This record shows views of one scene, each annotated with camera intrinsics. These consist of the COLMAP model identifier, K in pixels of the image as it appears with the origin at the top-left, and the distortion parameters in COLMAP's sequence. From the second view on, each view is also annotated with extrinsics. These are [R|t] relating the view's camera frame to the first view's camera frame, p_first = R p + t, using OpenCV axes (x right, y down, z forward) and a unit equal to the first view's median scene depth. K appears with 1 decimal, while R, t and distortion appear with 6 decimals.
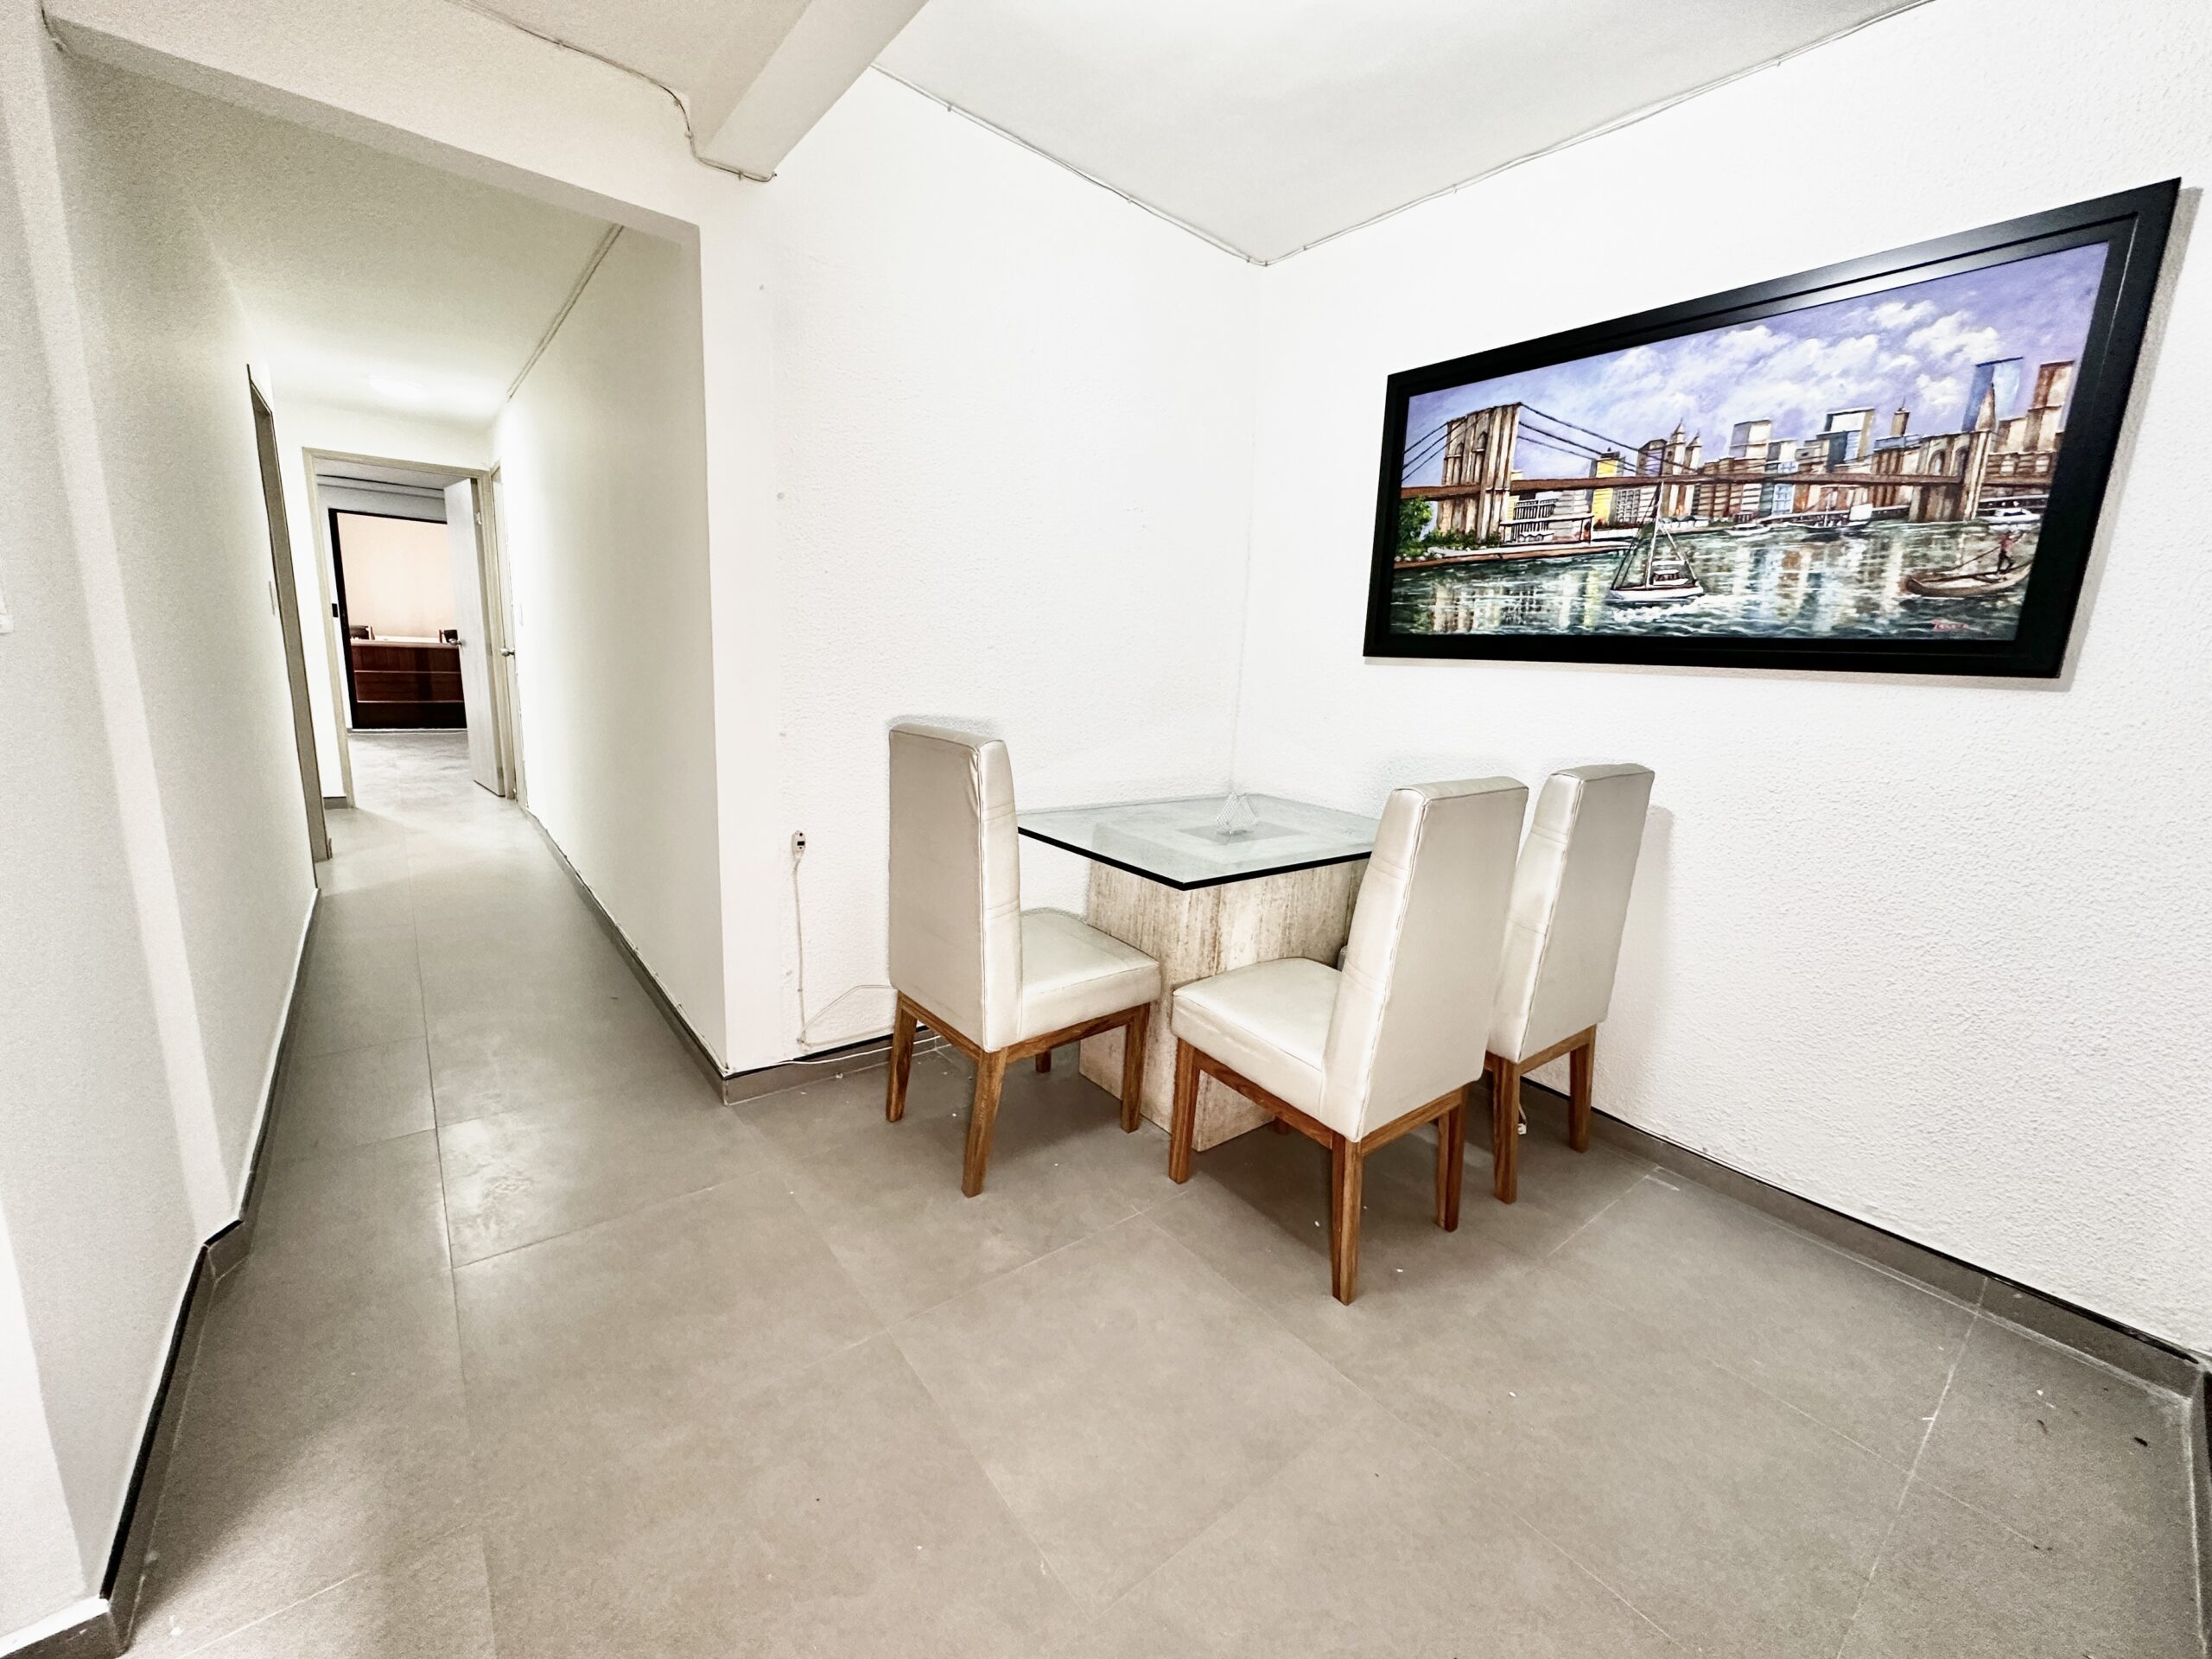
lens RADIAL K [[883.2, 0, 1108.3], [0, 883.2, 828.9], [0, 0, 1]] dist [-0.004702, 0.001458]
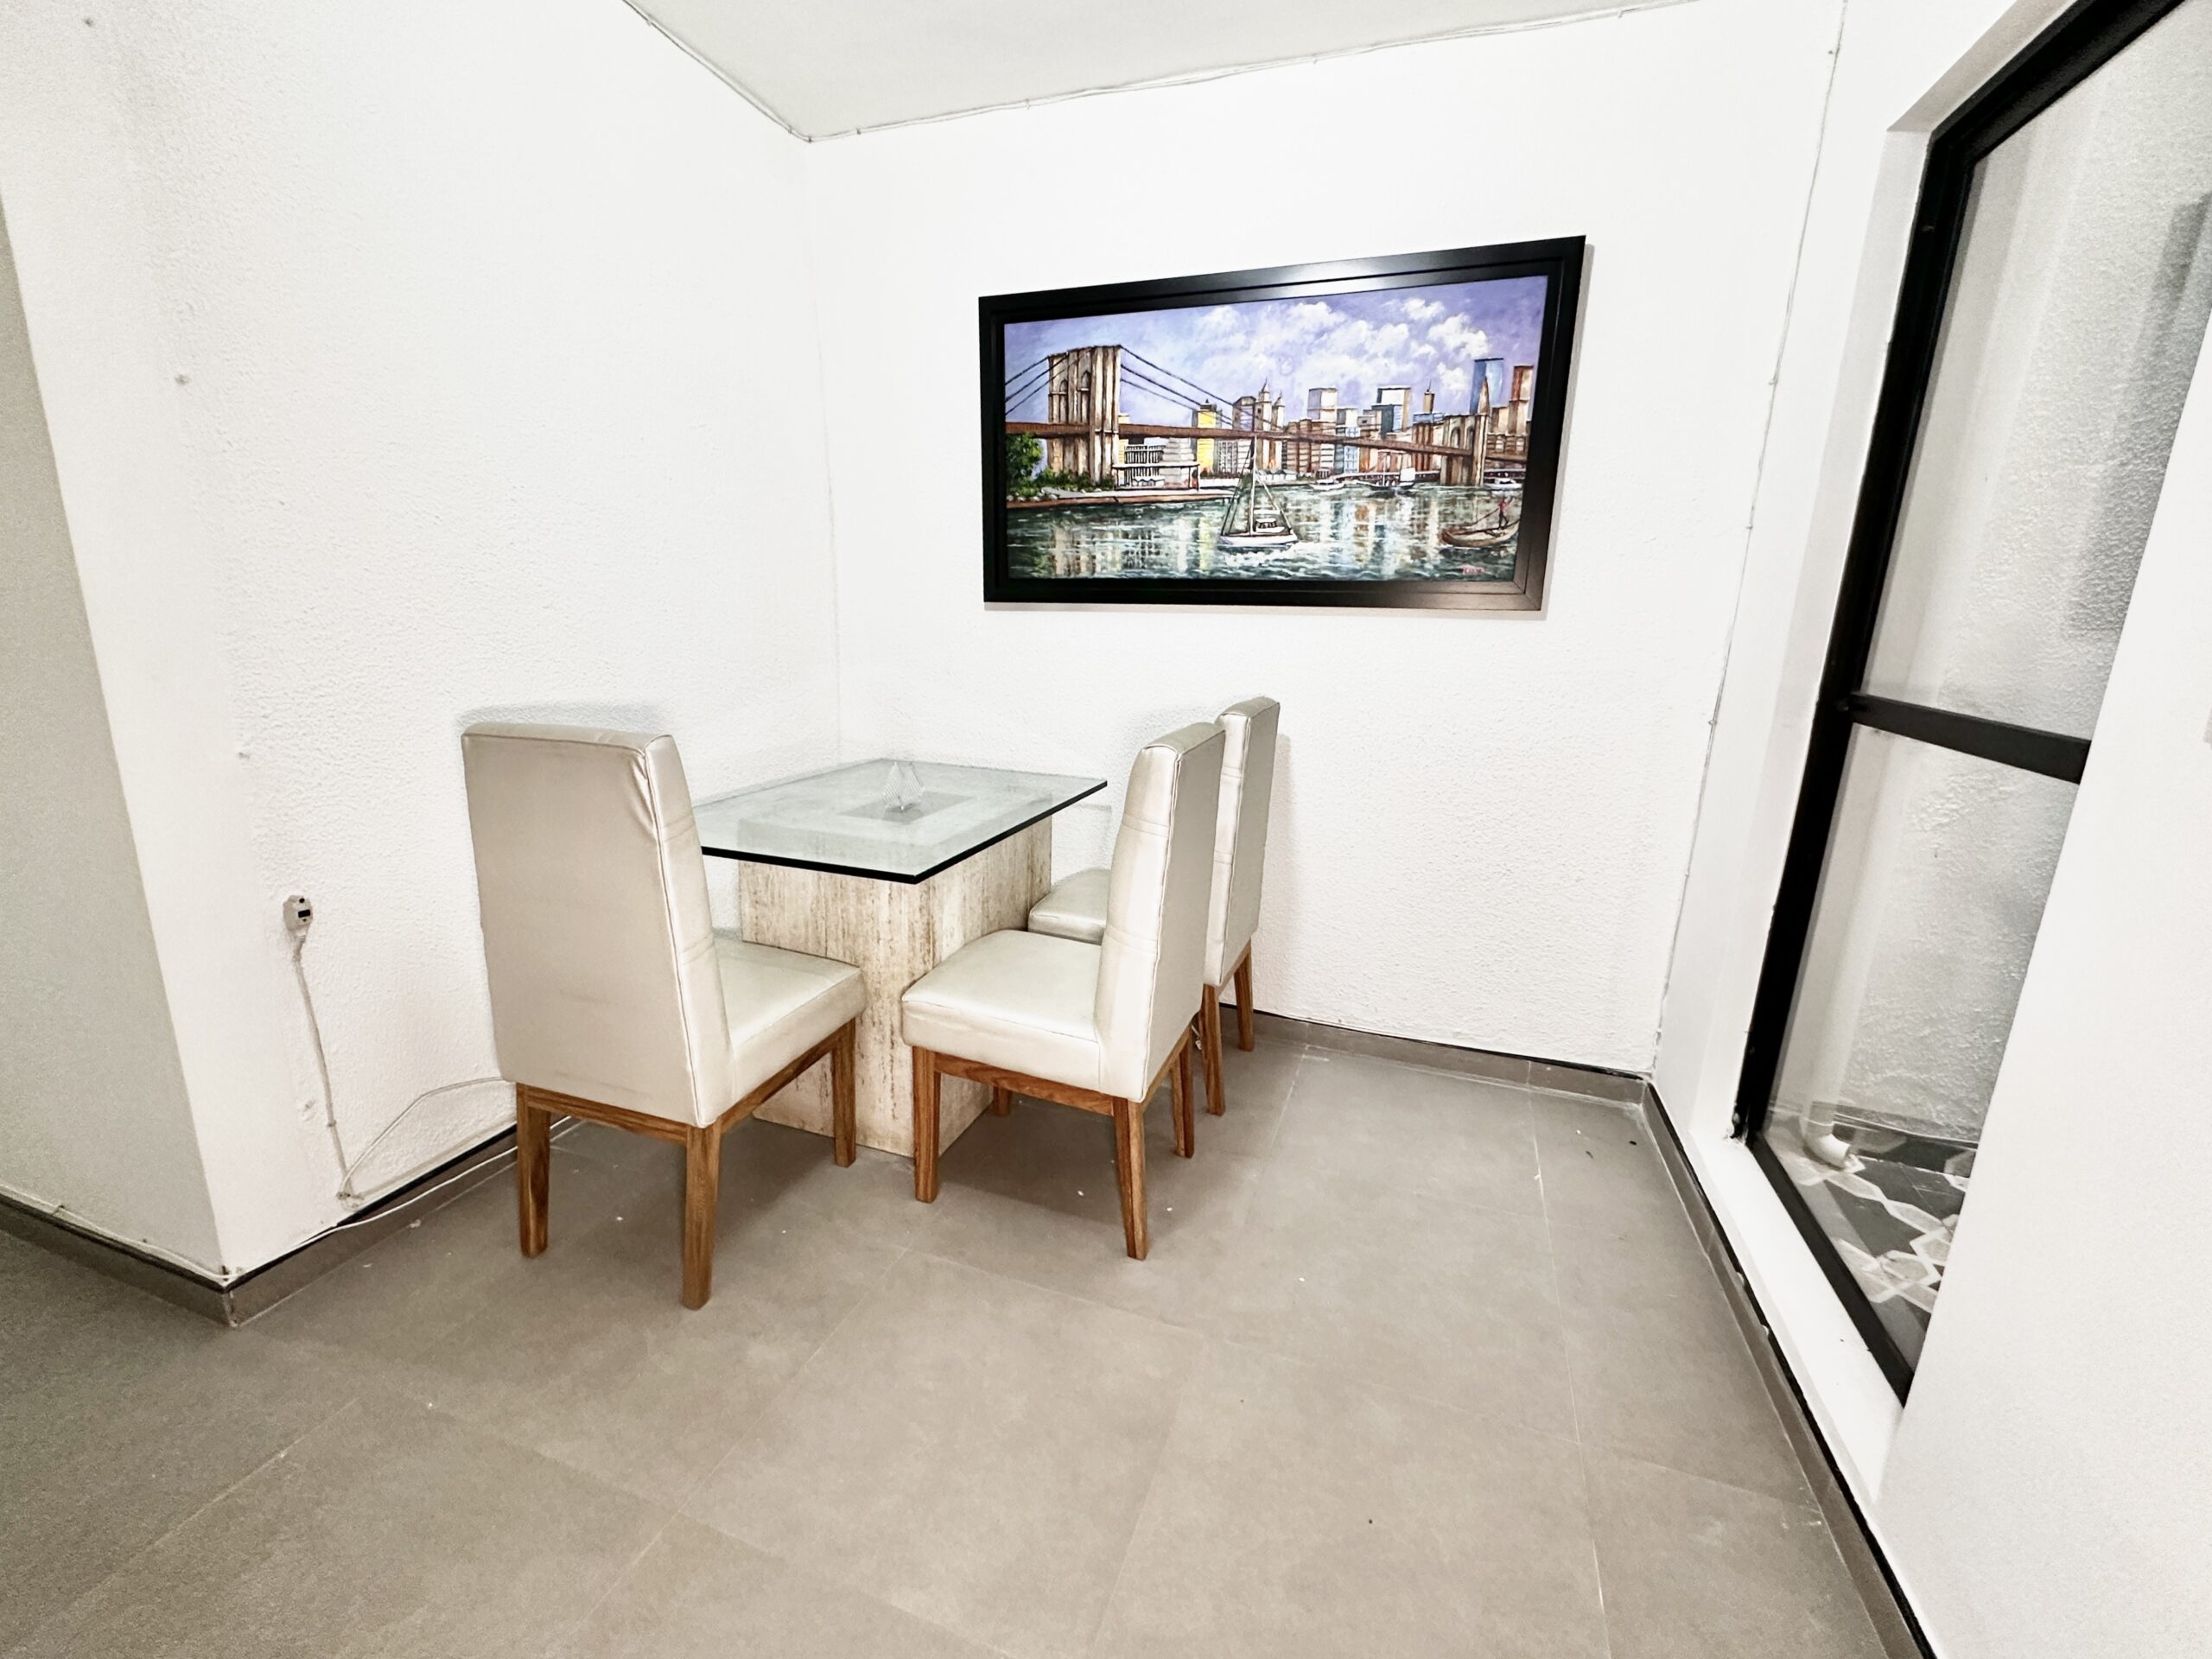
lens RADIAL K [[953.1, 0, 1105.1], [0, 953.1, 826.9], [0, 0, 1]] dist [-0.001611, 0.000233]
pose [[0.852162, -0.147881, 0.501947, -0.191536], [0.120082, 0.988902, 0.087481, -0.040673], [-0.509313, -0.014273, 0.860463, 0.072122]]
